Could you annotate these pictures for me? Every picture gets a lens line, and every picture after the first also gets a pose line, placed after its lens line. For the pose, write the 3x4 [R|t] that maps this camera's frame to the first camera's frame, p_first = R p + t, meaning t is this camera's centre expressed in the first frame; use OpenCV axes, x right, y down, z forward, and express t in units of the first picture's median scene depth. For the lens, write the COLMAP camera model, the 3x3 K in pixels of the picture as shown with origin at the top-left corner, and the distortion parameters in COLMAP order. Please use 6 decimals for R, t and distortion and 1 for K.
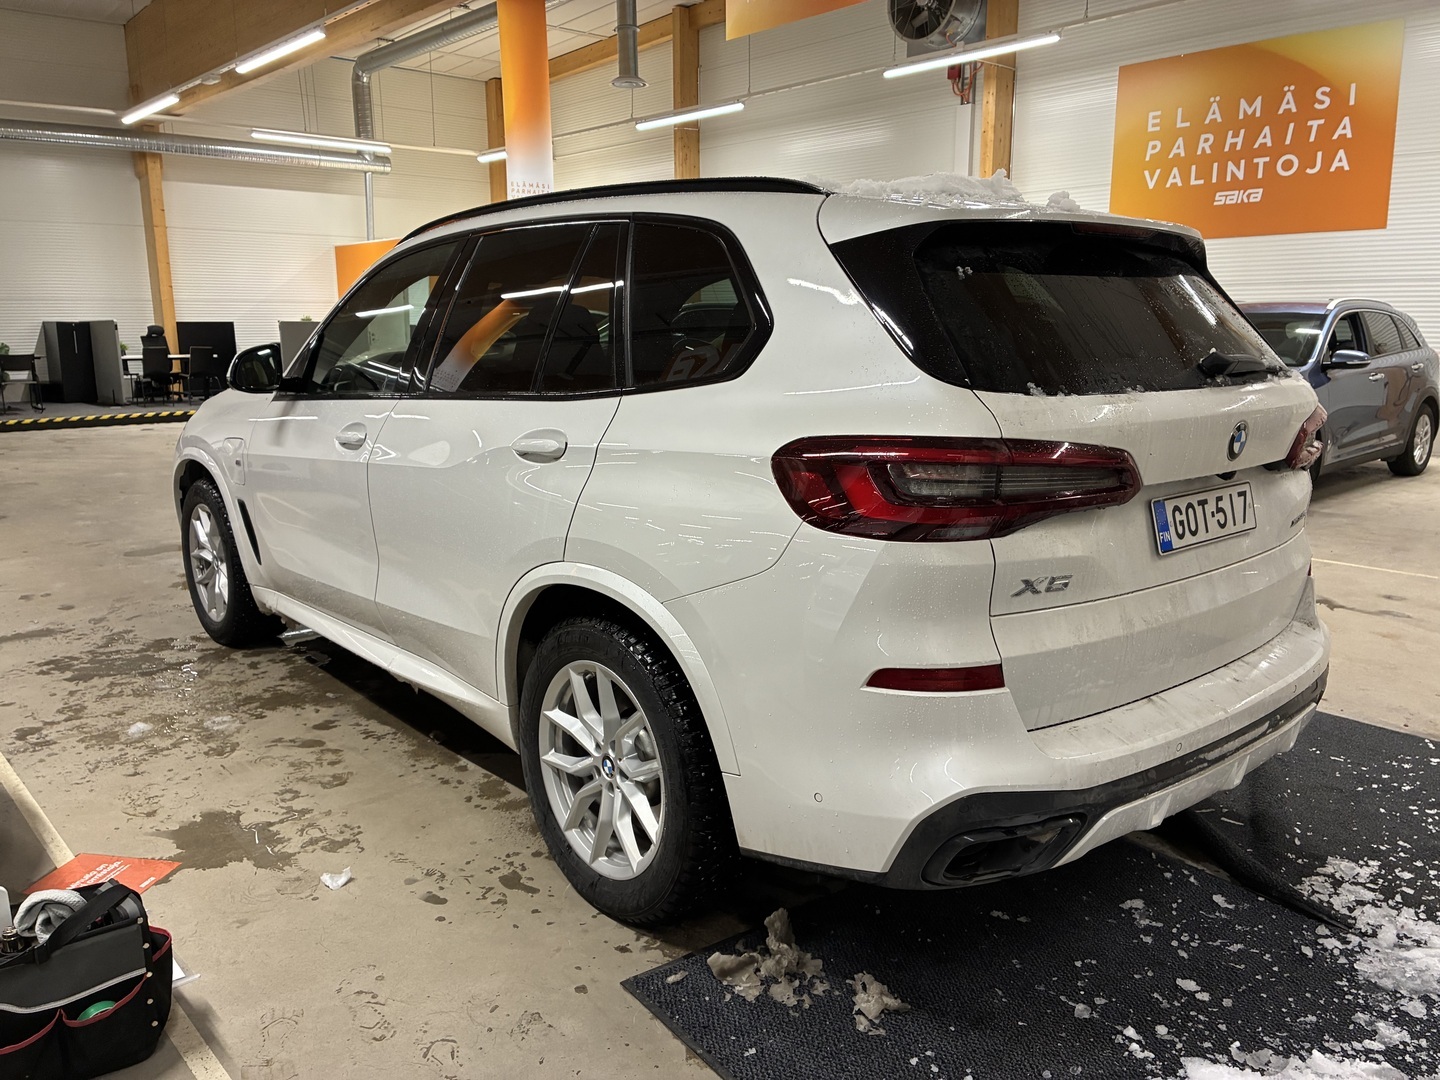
lens RADIAL K [[1083.4, 0, 725.8], [0, 1083.4, 538.0], [0, 0, 1]] dist [0.040548, -0.038209]
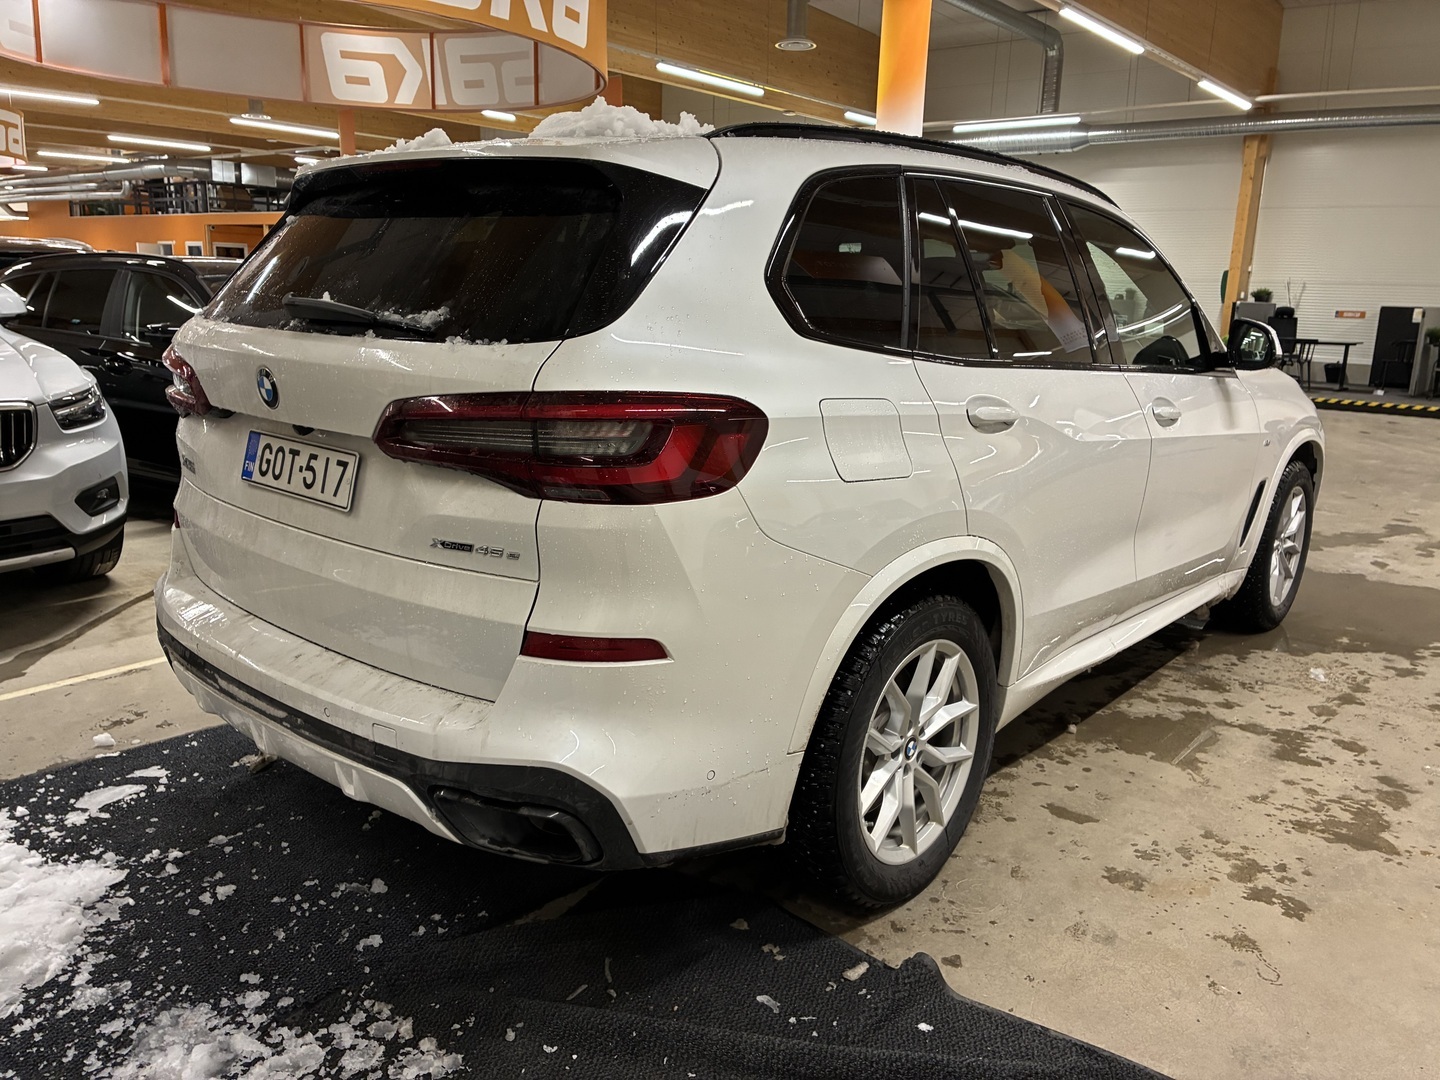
lens RADIAL K [[1083.4, 0, 754.2], [0, 1083.4, 534.3], [0, 0, 1]] dist [0.040548, -0.038209]
pose [[0.162663, 0.226277, -0.960385, 1.461161], [-0.223614, 0.956477, 0.187482, -0.236935], [0.961009, 0.184259, 0.206182, 1.224960]]
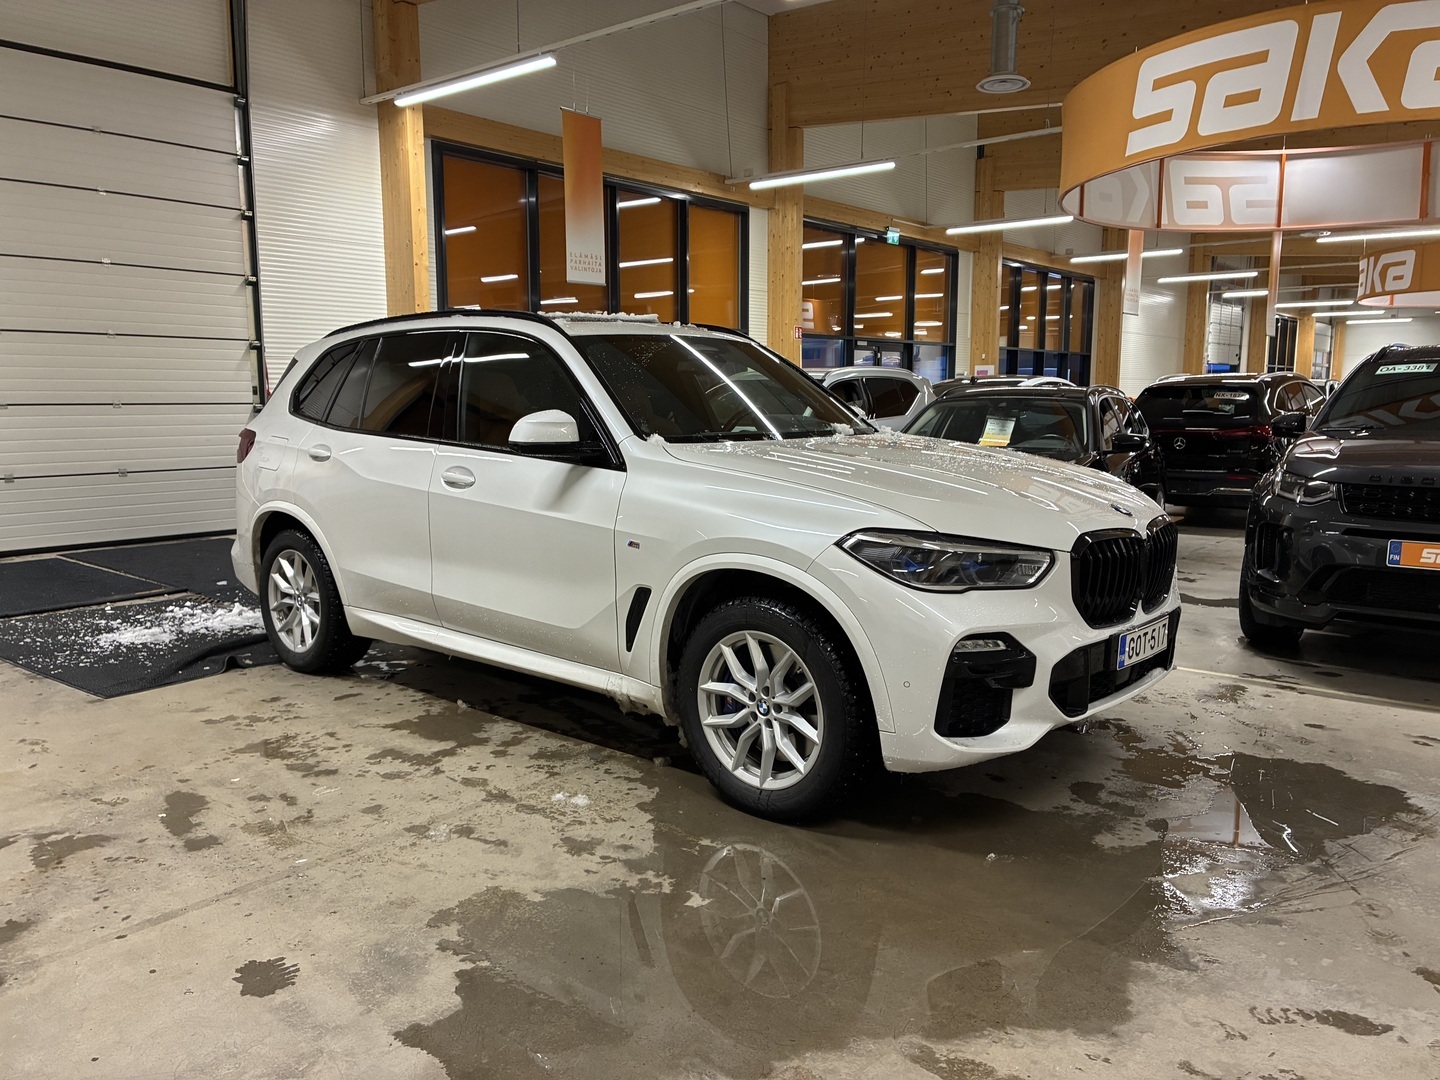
lens RADIAL K [[1083.4, 0, 667.1], [0, 1083.4, 545.9], [0, 0, 1]] dist [0.040548, -0.038209]
pose [[-0.991672, 0.034508, -0.124078, -0.021905], [-0.008762, 0.943124, 0.332326, -0.778665], [0.128488, 0.330646, -0.934967, 3.940175]]
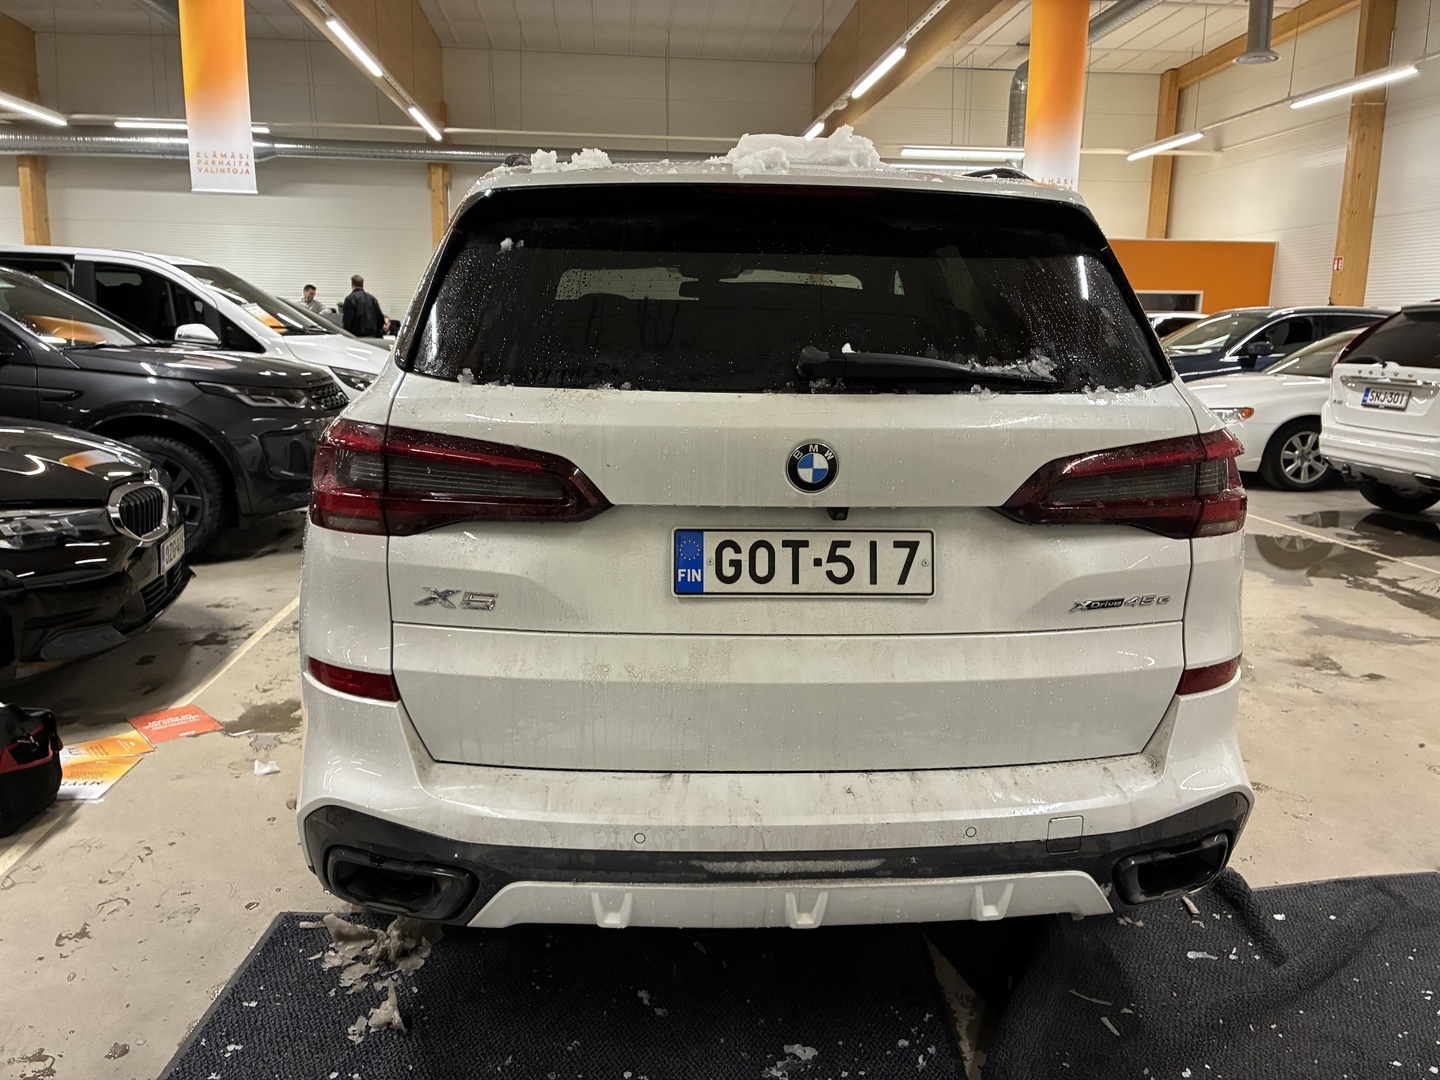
lens RADIAL K [[1083.4, 0, 716.2], [0, 1083.4, 534.0], [0, 0, 1]] dist [0.040548, -0.038209]
pose [[0.805716, 0.129461, -0.577980, 0.844560], [-0.135335, 0.990245, 0.033143, -0.057952], [0.576633, 0.051517, 0.815378, 0.356091]]
